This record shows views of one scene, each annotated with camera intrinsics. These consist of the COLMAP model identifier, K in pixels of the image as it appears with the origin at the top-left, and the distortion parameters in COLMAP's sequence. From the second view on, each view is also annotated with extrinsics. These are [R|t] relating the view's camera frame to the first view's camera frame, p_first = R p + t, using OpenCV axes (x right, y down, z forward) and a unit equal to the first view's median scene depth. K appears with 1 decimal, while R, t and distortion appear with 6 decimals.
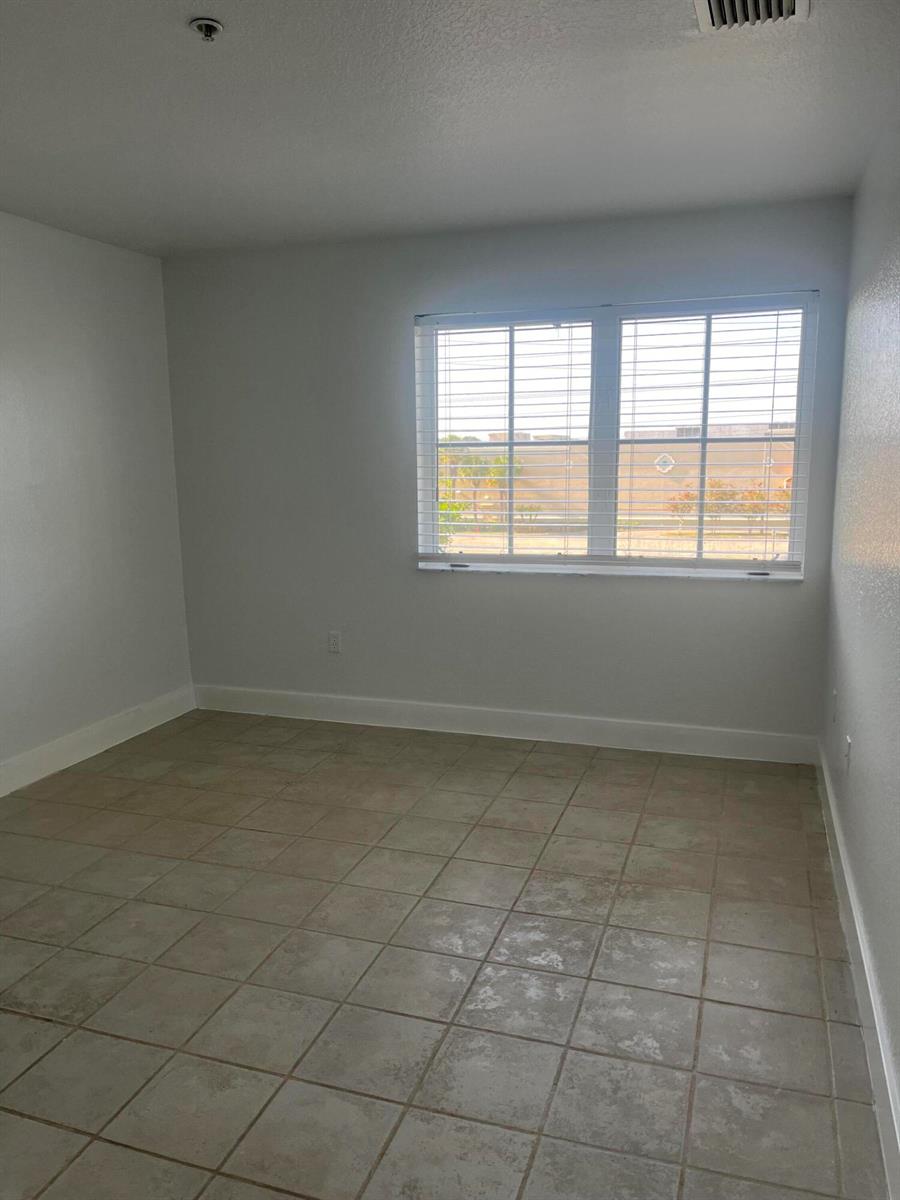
lens RADIAL K [[912.8, 0, 447.8], [0, 912.8, 594.3], [0, 0, 1]] dist [0.055253, -0.053249]
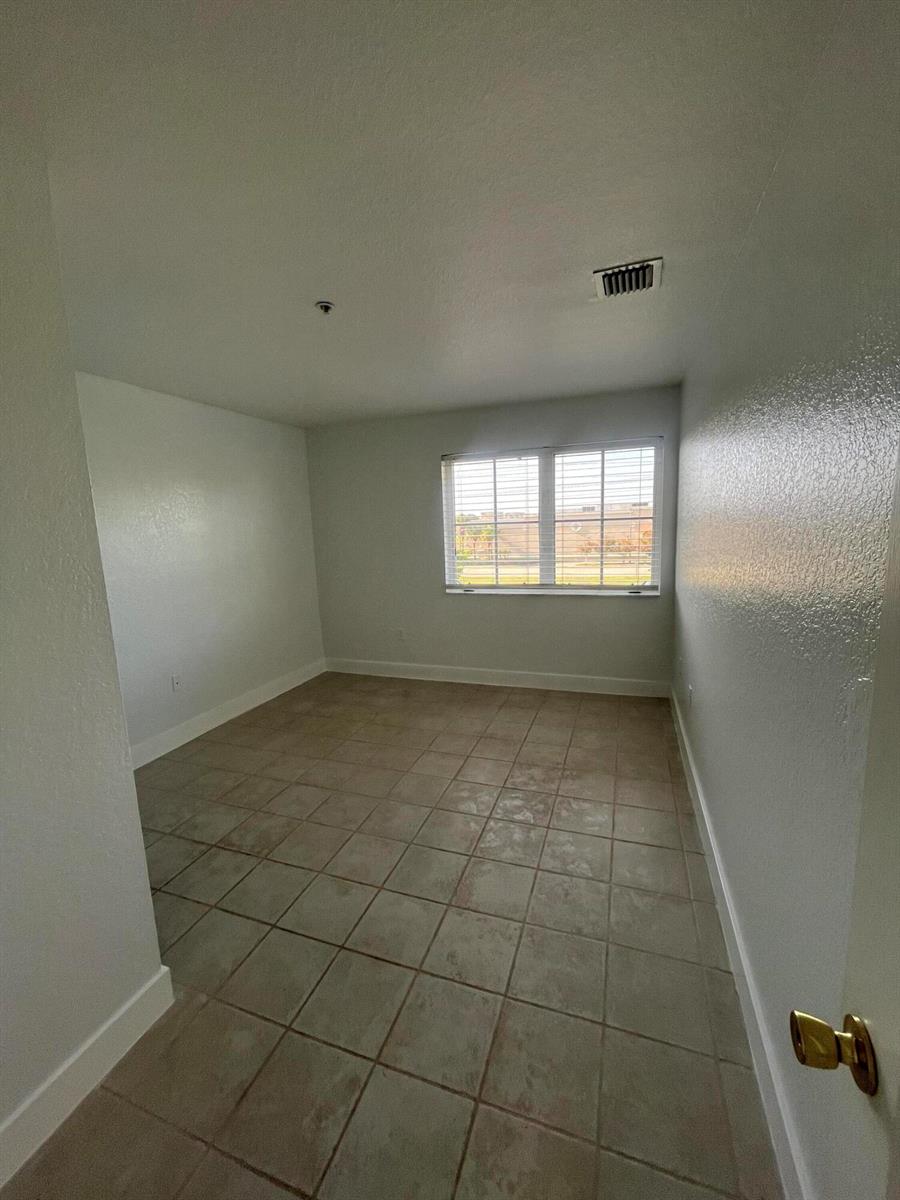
lens RADIAL K [[493.3, 0, 447.9], [0, 493.3, 593.3], [0, 0, 1]] dist [0.000836, -0.000101]
pose [[0.999390, -0.022451, -0.026753, -0.004071], [0.022063, 0.999648, -0.014728, -0.020725], [0.027074, 0.014129, 0.999534, 0.031097]]
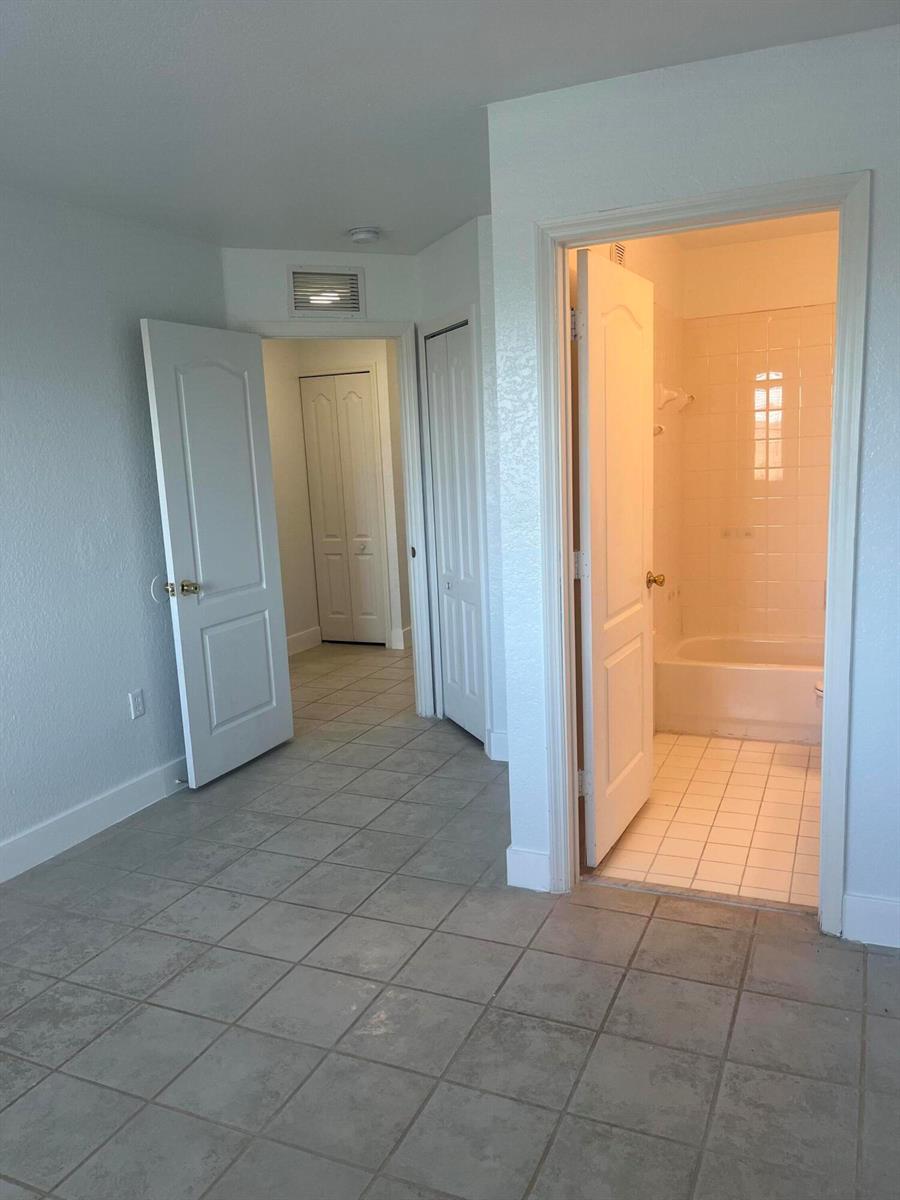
lens RADIAL K [[912.8, 0, 448.6], [0, 912.8, 599.5], [0, 0, 1]] dist [0.055253, -0.053249]
pose [[-0.993213, 0.041548, 0.108631, -0.377948], [0.074376, 0.944969, 0.318594, -0.227734], [-0.089416, 0.324512, -0.941646, 1.416661]]
